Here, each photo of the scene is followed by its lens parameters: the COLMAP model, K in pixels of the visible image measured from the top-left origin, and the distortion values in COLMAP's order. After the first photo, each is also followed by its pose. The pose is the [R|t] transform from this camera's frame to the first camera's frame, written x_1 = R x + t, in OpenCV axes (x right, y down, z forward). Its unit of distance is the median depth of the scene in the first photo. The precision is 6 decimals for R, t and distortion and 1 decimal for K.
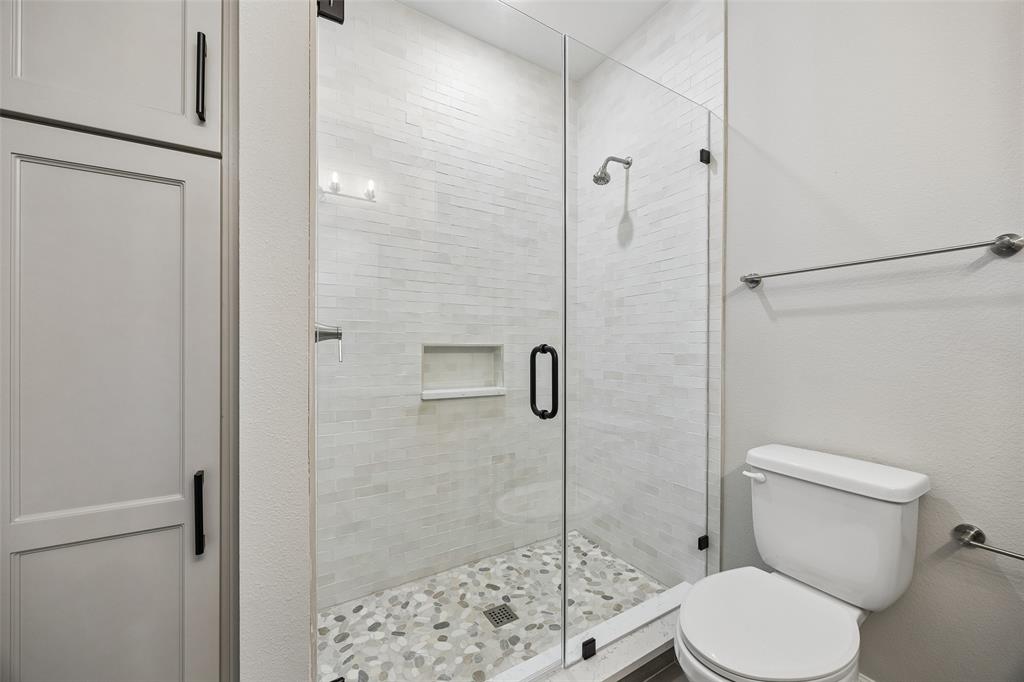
lens RADIAL K [[393.3, 0, 508.4], [0, 393.3, 346.7], [0, 0, 1]] dist [-0.003265, 0.000568]
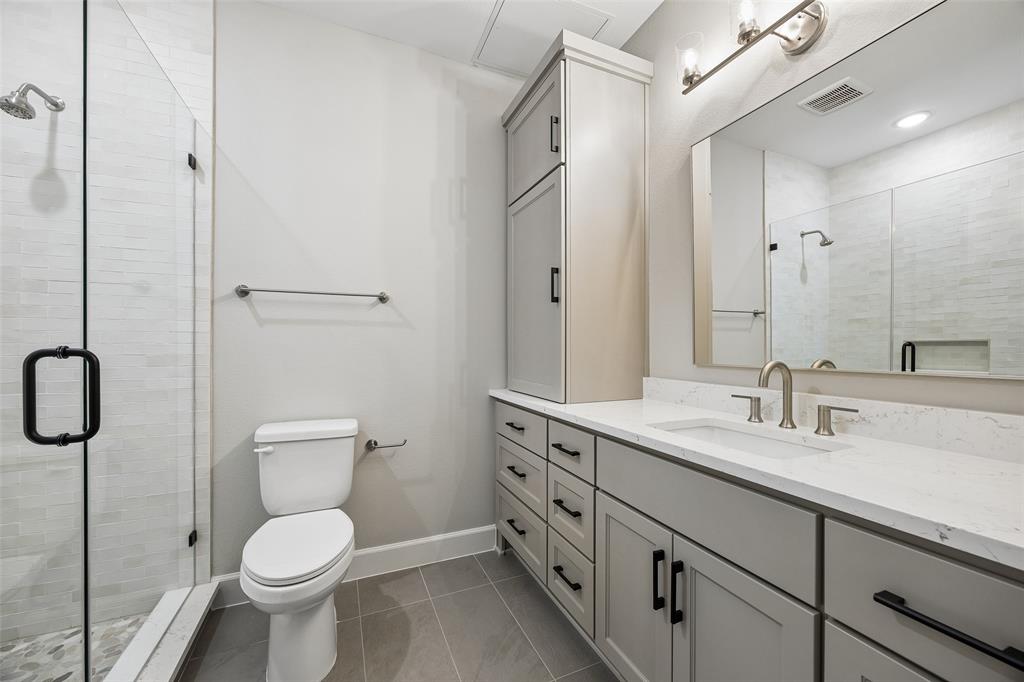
lens RADIAL K [[393.3, 0, 511.6], [0, 393.3, 340.8], [0, 0, 1]] dist [-0.003265, 0.000568]
pose [[0.127533, 0.008973, 0.991794, -0.415297], [-0.000938, 0.999960, -0.008926, -0.007855], [-0.991834, 0.000208, 0.127536, 0.042924]]
